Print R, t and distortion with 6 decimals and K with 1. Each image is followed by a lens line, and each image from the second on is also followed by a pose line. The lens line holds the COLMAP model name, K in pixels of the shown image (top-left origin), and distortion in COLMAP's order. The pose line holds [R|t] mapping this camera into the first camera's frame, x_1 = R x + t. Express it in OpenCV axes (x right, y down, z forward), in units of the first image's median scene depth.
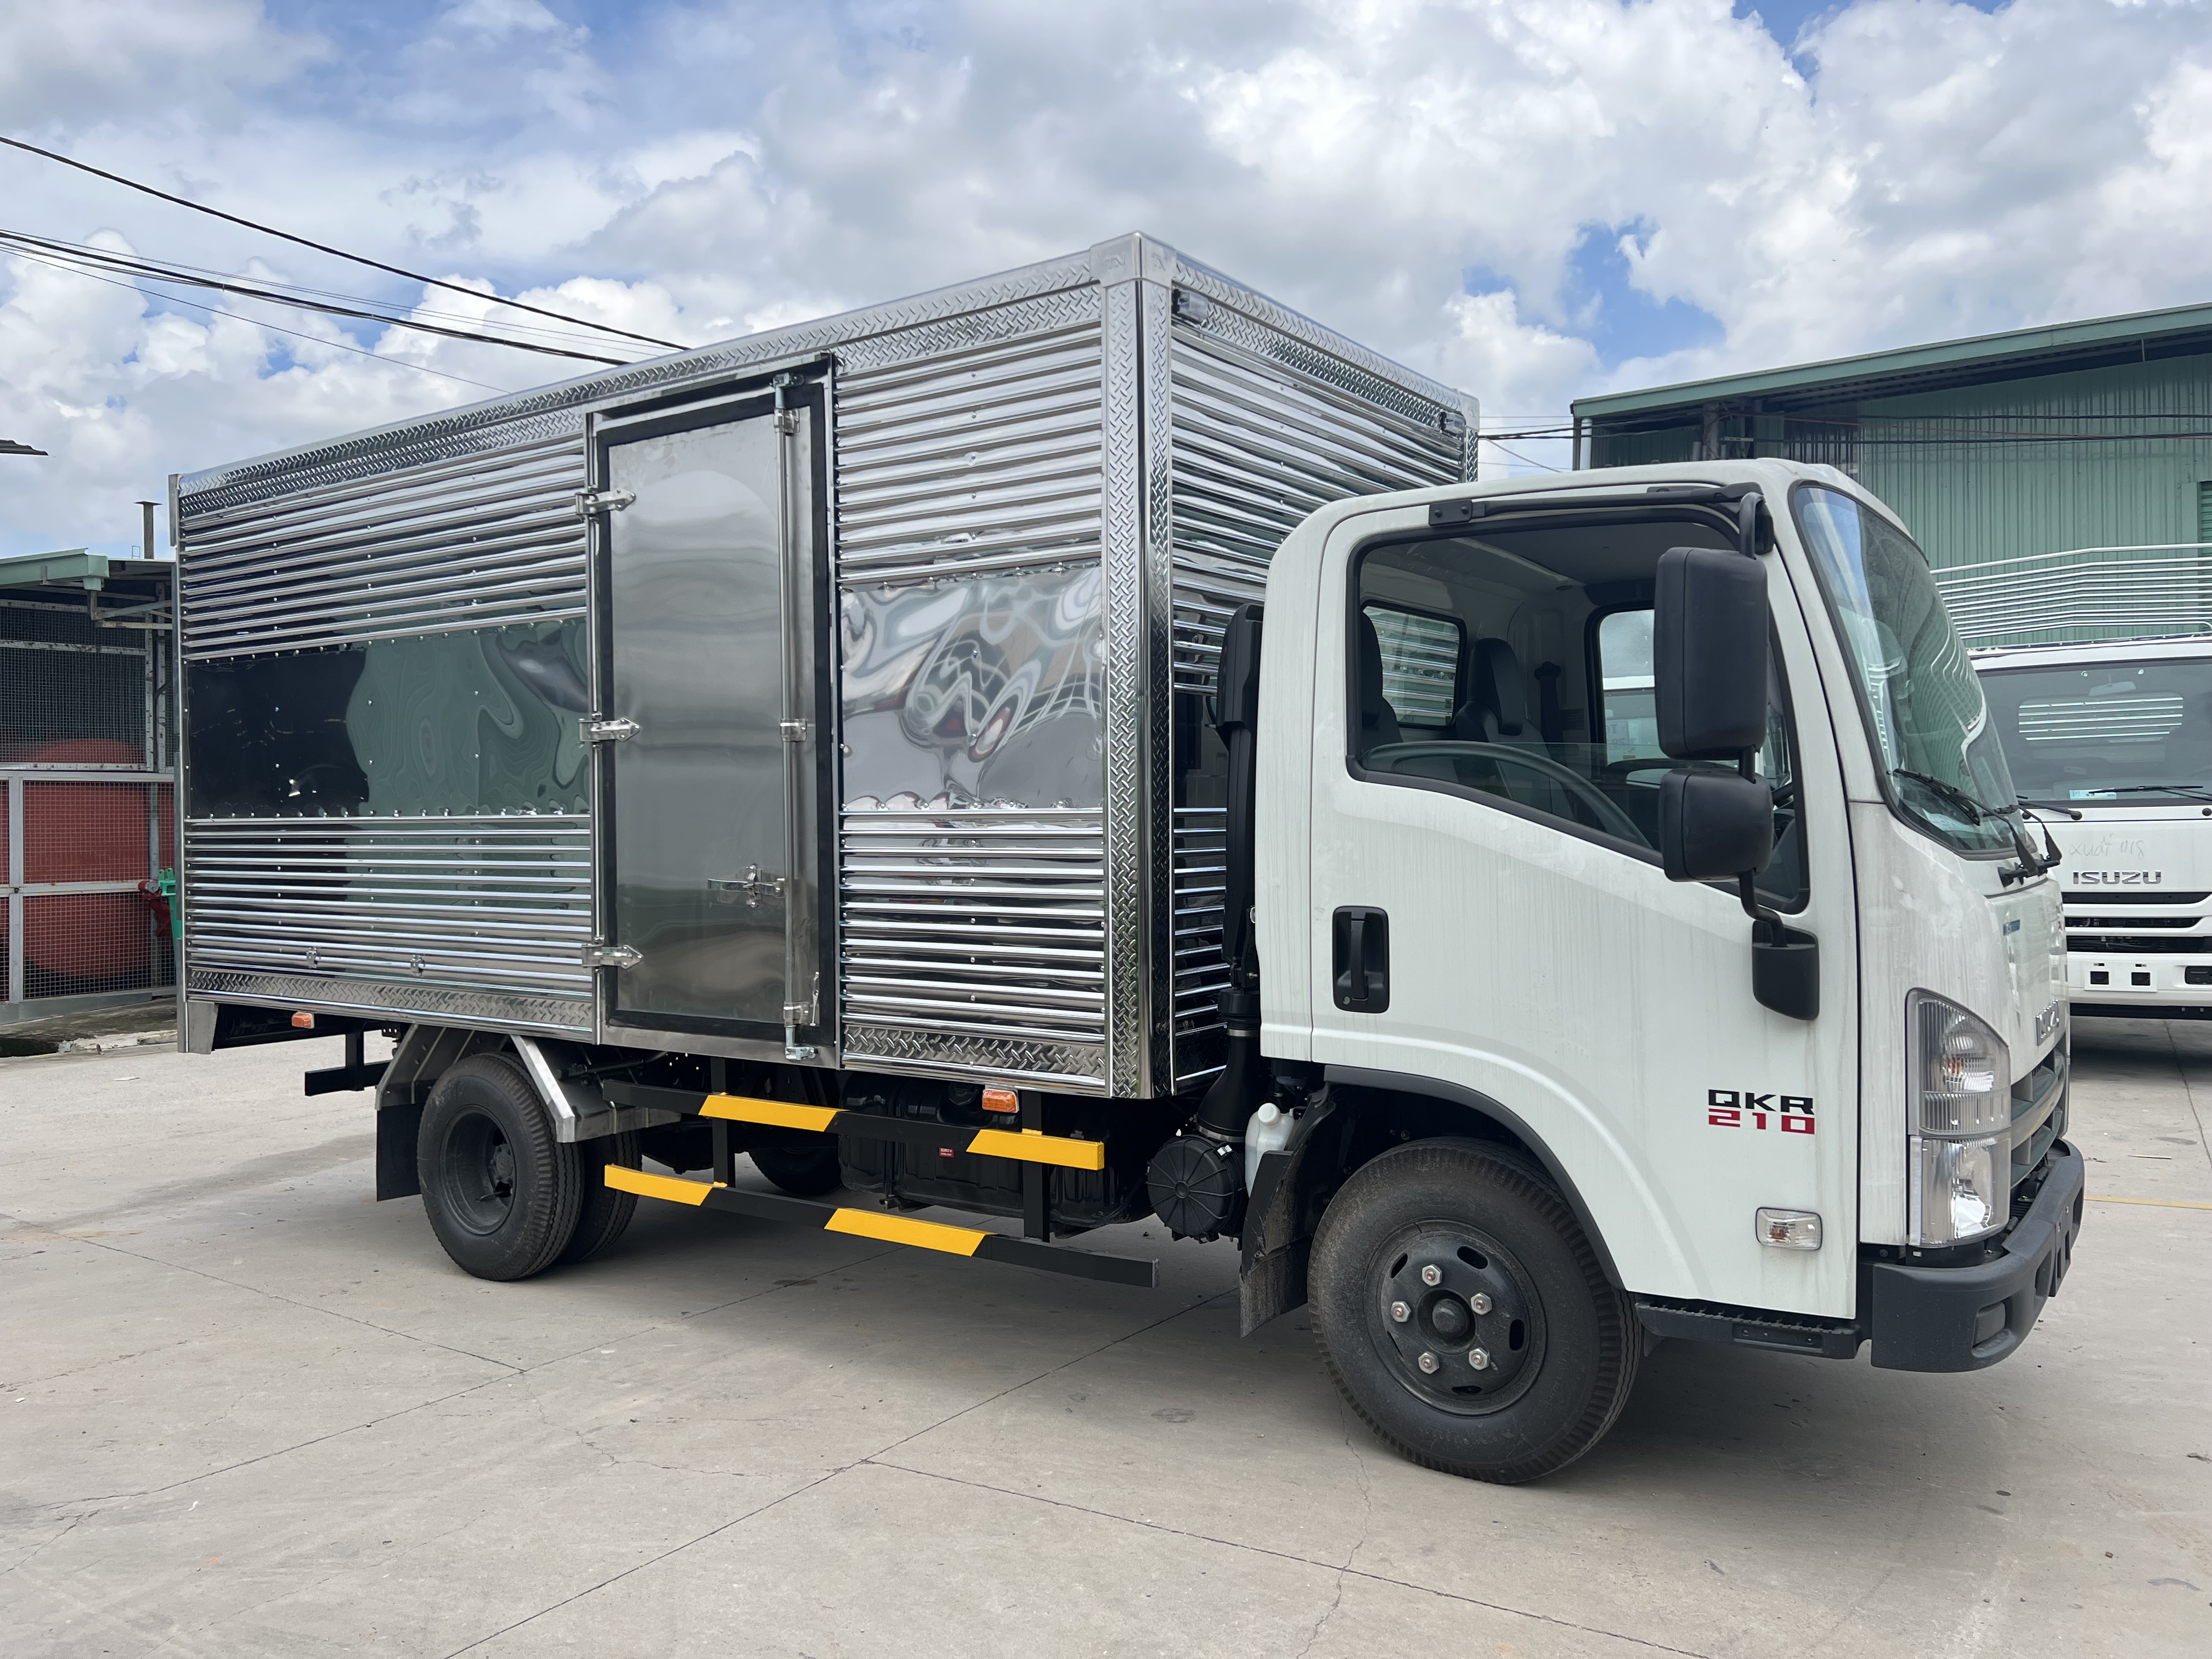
lens RADIAL K [[1635.3, 0, 1100.0], [0, 1635.3, 839.7], [0, 0, 1]] dist [0.058781, -0.046958]
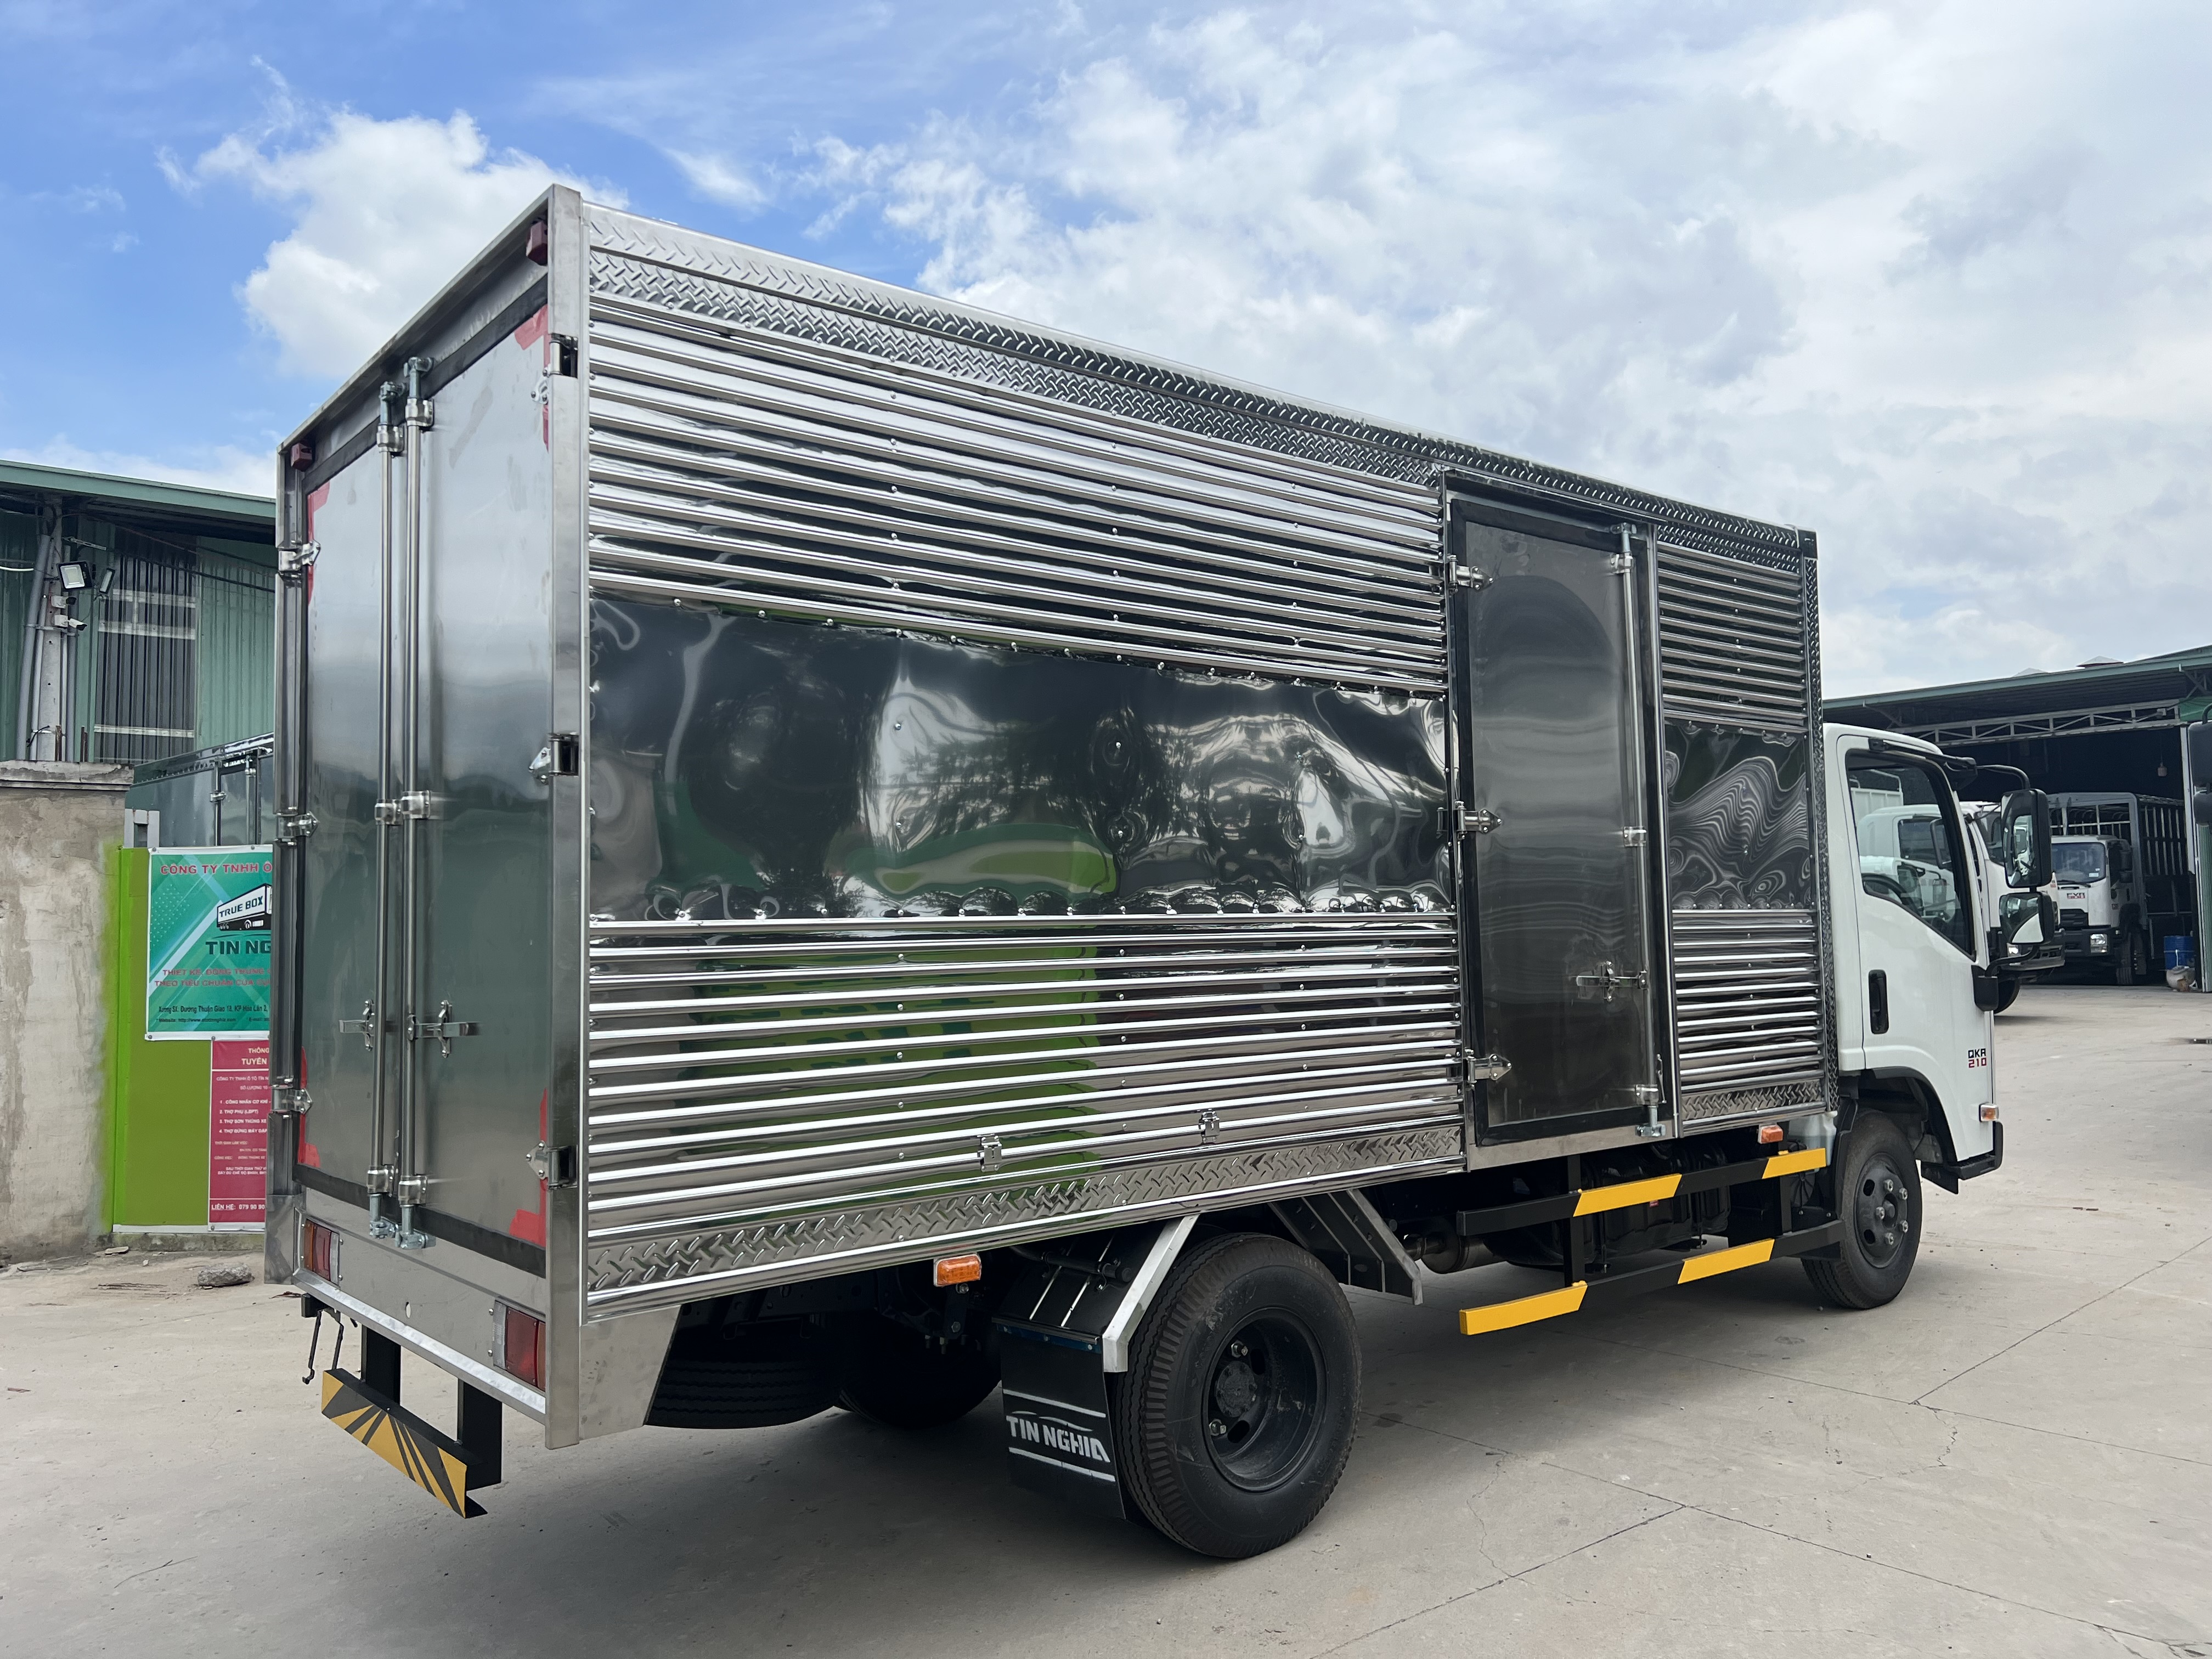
lens RADIAL K [[1635.3, 0, 1100.0], [0, 1635.3, 839.7], [0, 0, 1]] dist [0.058781, -0.046958]
pose [[0.263623, 0.064707, 0.962453, -1.319763], [0.031893, 0.996617, -0.075740, 0.006340], [-0.964099, 0.050662, 0.260667, 1.024557]]
